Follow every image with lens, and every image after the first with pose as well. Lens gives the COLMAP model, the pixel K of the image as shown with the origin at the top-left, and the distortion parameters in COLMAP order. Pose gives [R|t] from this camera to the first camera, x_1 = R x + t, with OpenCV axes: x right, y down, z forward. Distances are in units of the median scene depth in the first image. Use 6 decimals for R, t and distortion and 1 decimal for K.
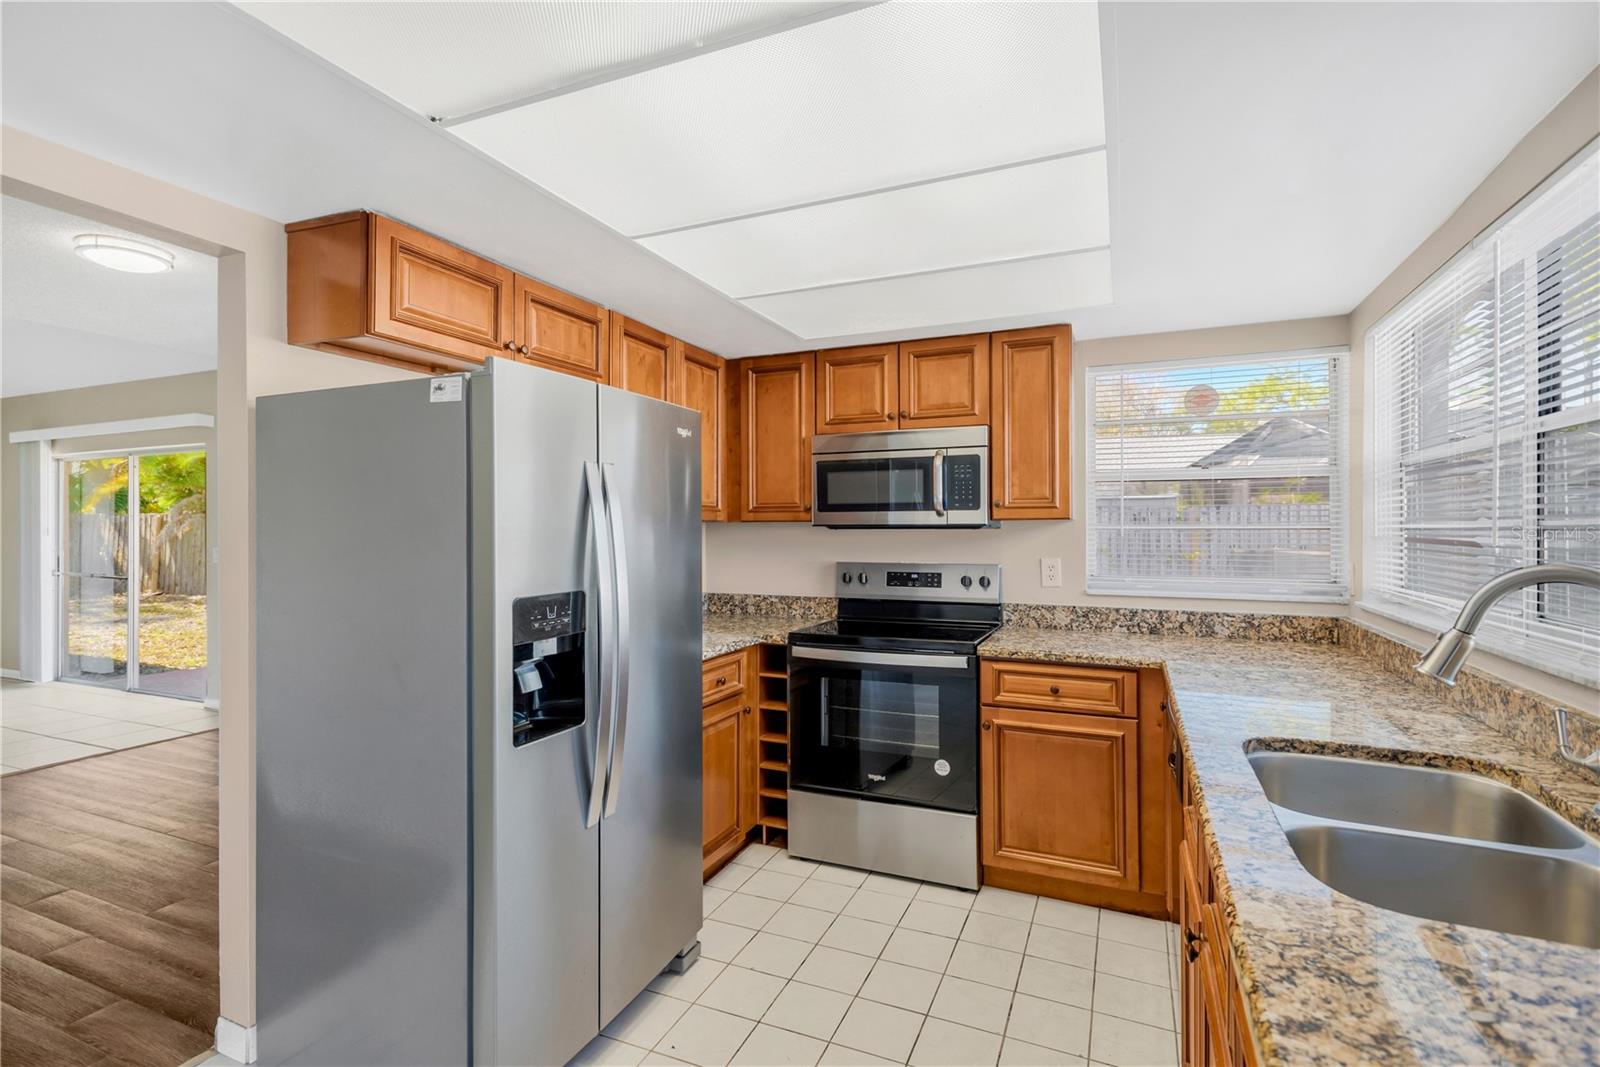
lens RADIAL K [[748.1, 0, 796.7], [0, 748.1, 524.8], [0, 0, 1]] dist [0.014463, -0.005271]
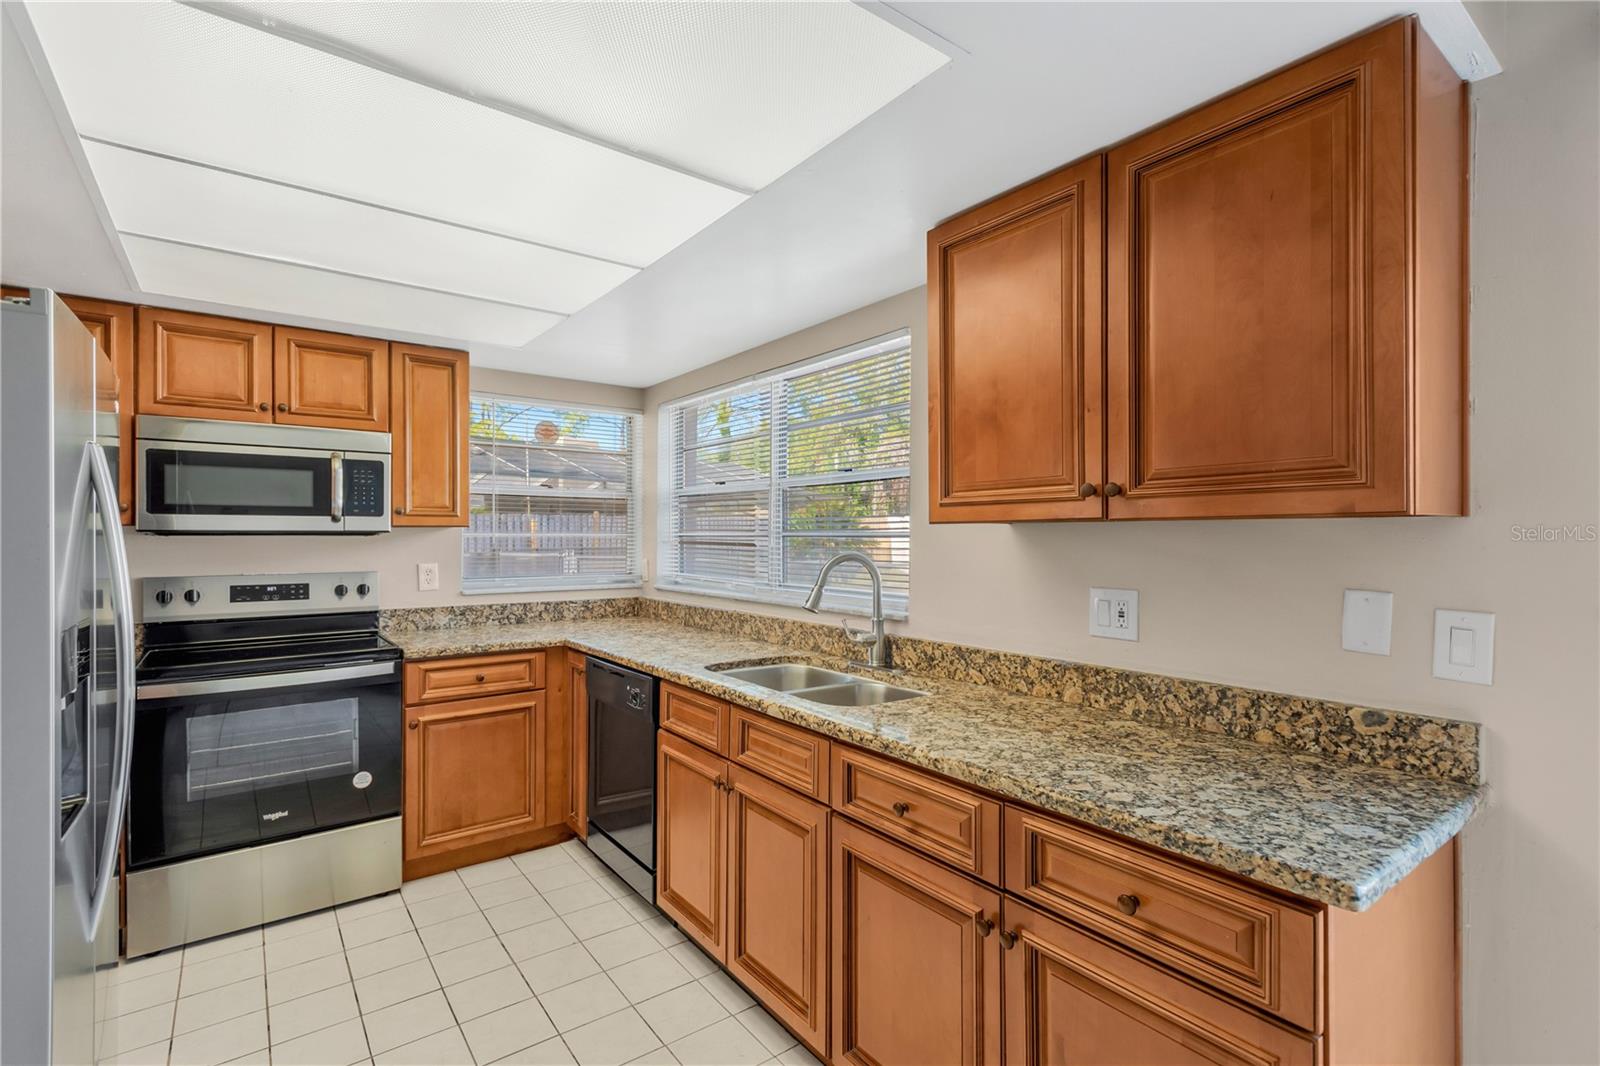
lens RADIAL K [[748.1, 0, 805.7], [0, 748.1, 533.2], [0, 0, 1]] dist [0.014463, -0.005271]
pose [[0.483918, 0.004656, 0.875101, -0.366711], [-0.006912, 0.999975, -0.001499, -0.000098], [-0.875086, -0.005323, 0.483938, 0.020040]]
